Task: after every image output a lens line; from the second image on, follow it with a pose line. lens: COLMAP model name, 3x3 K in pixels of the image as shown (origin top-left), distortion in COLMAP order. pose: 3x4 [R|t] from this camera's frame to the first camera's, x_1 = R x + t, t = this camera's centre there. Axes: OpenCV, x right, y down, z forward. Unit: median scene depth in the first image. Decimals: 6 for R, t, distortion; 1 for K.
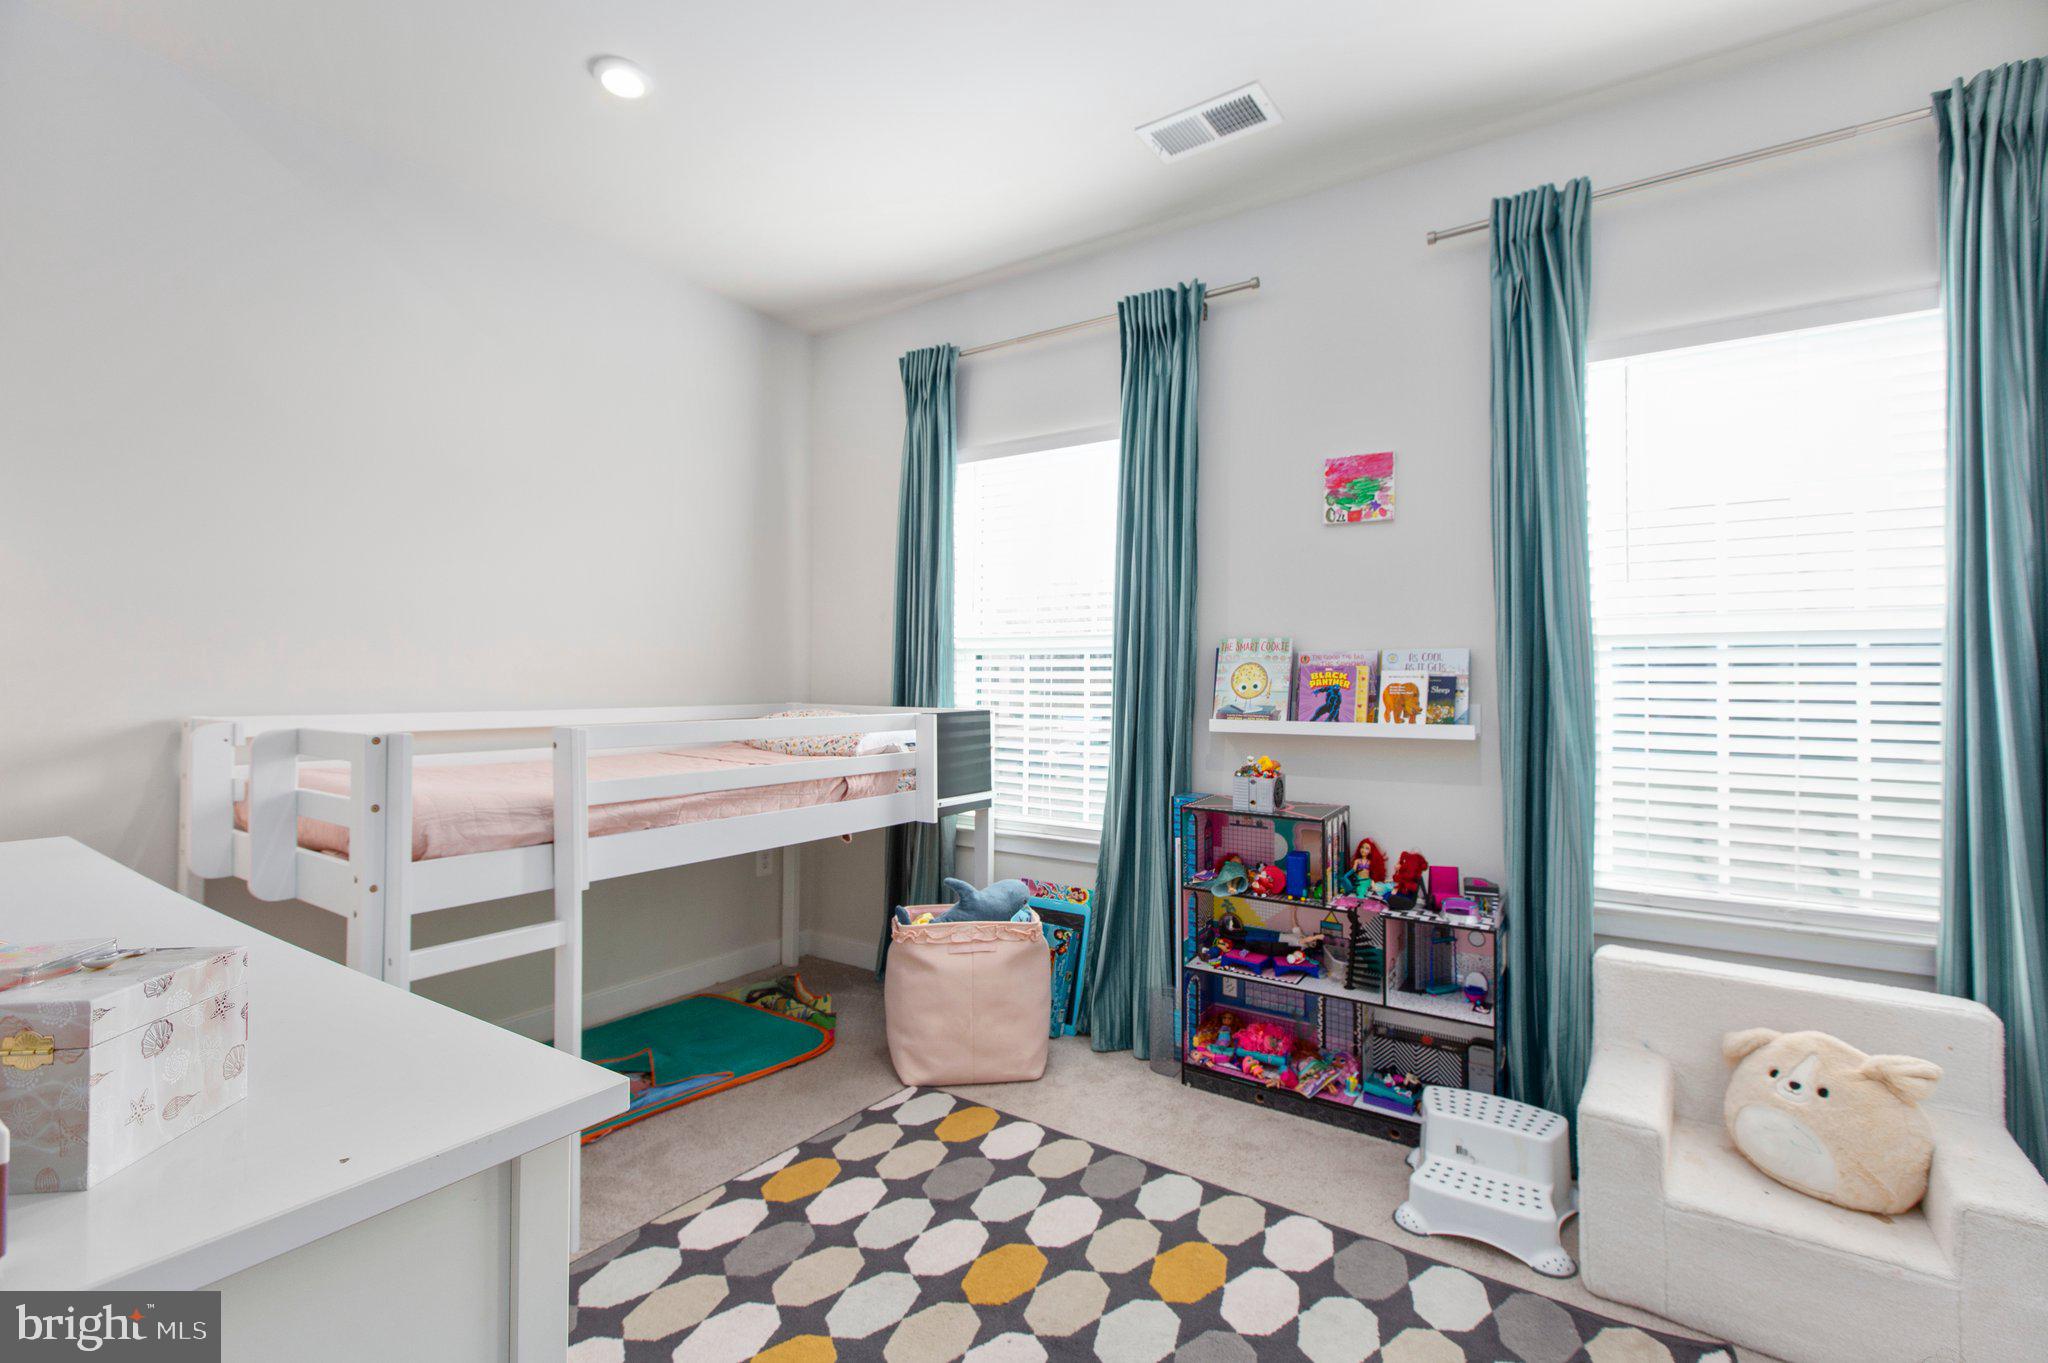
lens RADIAL K [[923.3, 0, 1014.0], [0, 923.3, 684.0], [0, 0, 1]] dist [-0.001432, -0.000056]
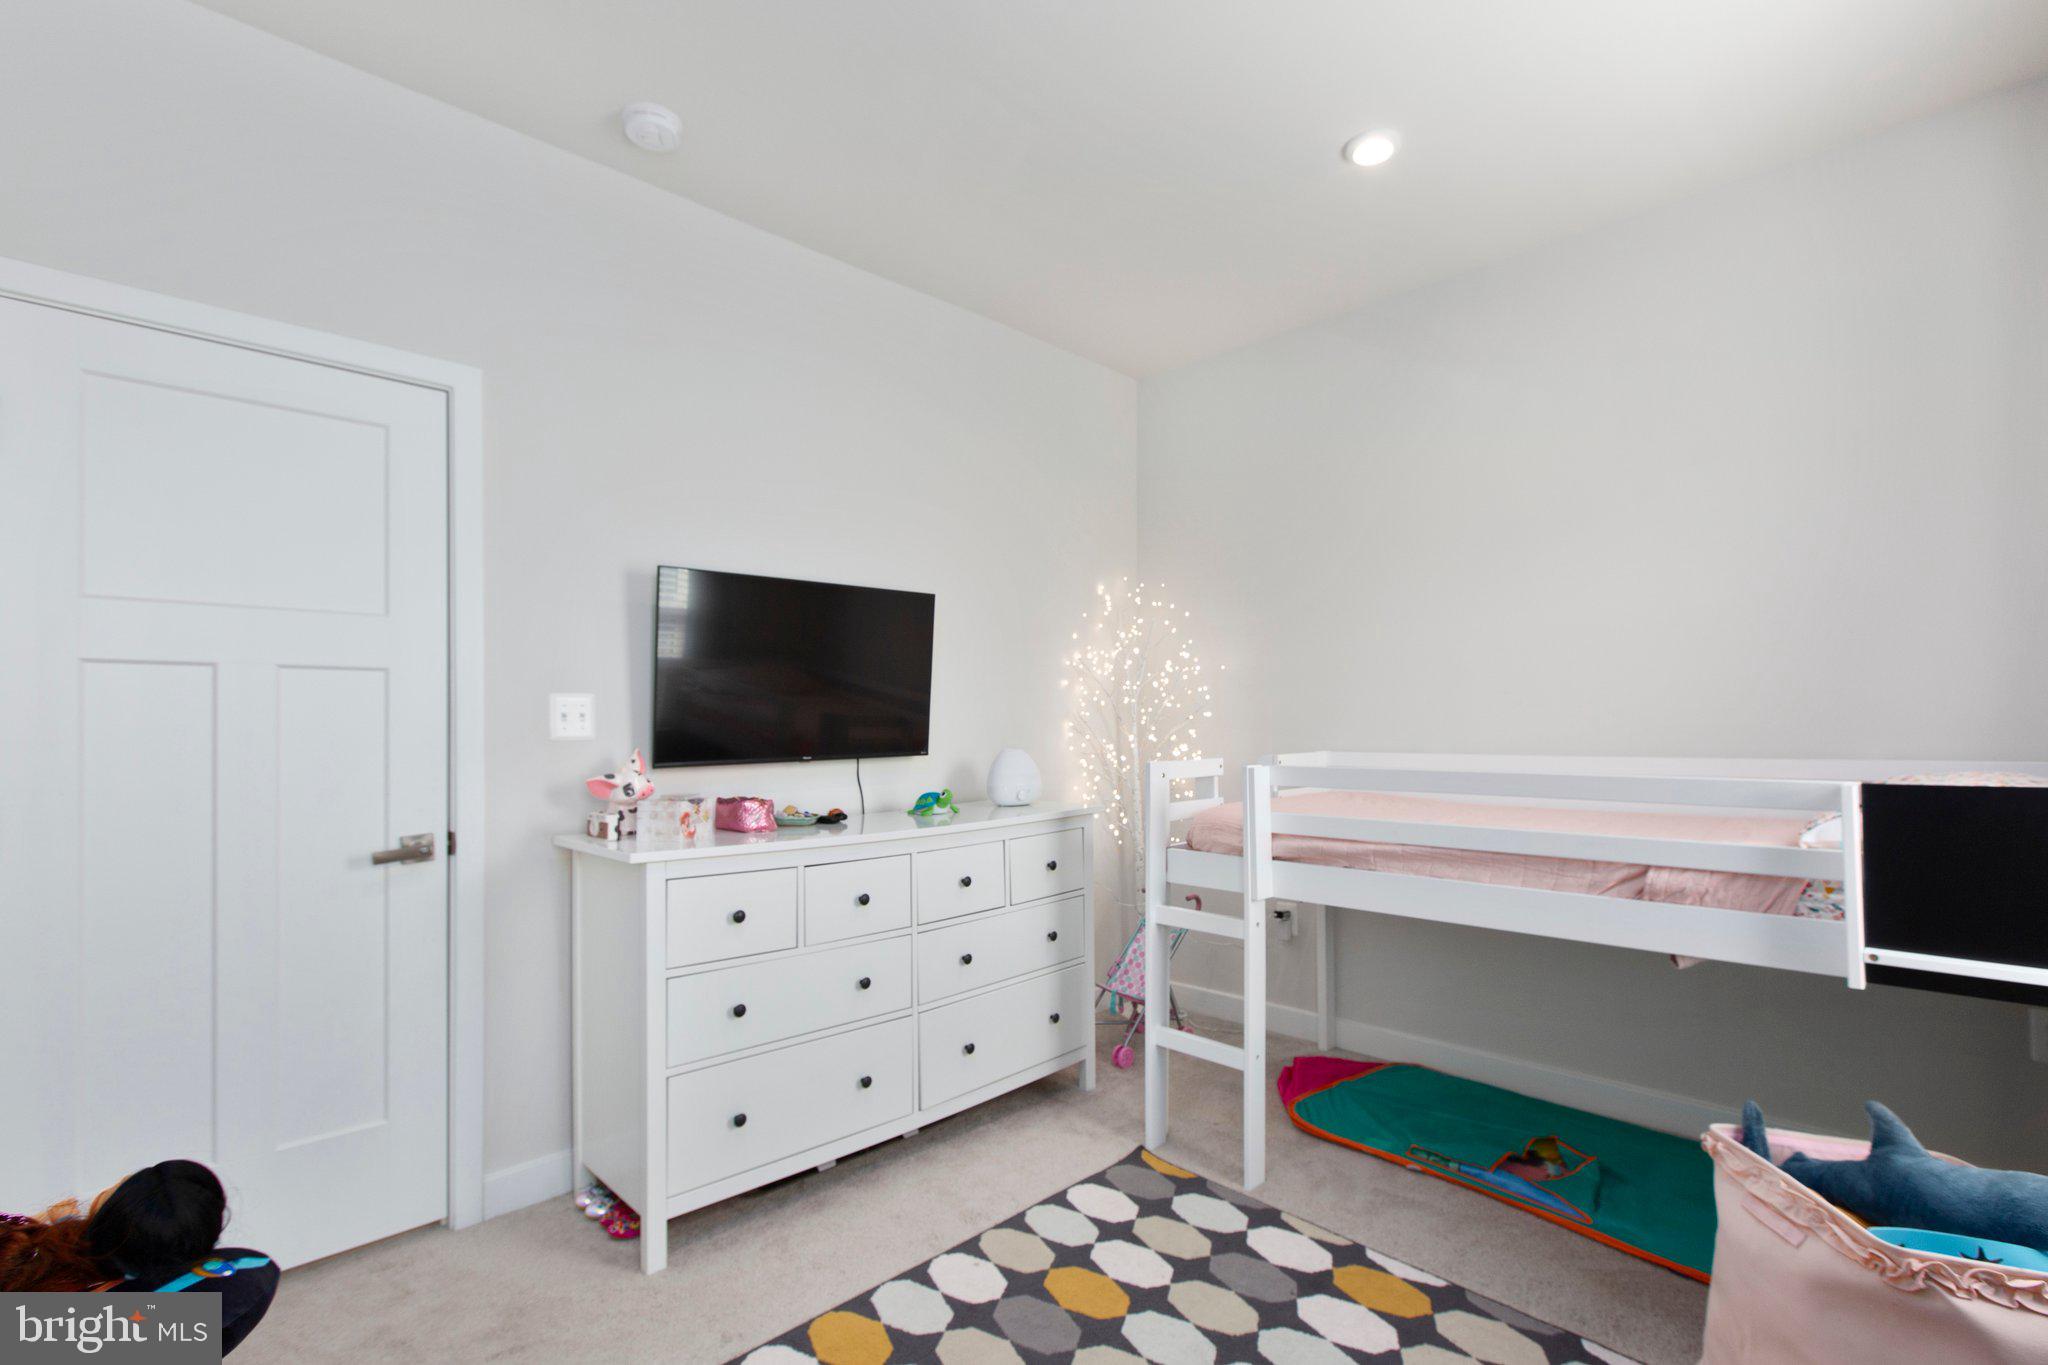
lens RADIAL K [[929.8, 0, 1021.9], [0, 929.8, 731.6], [0, 0, 1]] dist [-0.000092, 0.000028]
pose [[-0.200295, 0.001514, -0.979735, 0.710310], [0.004313, 0.999990, 0.000664, -0.000346], [0.979726, -0.004093, -0.200299, 0.844600]]
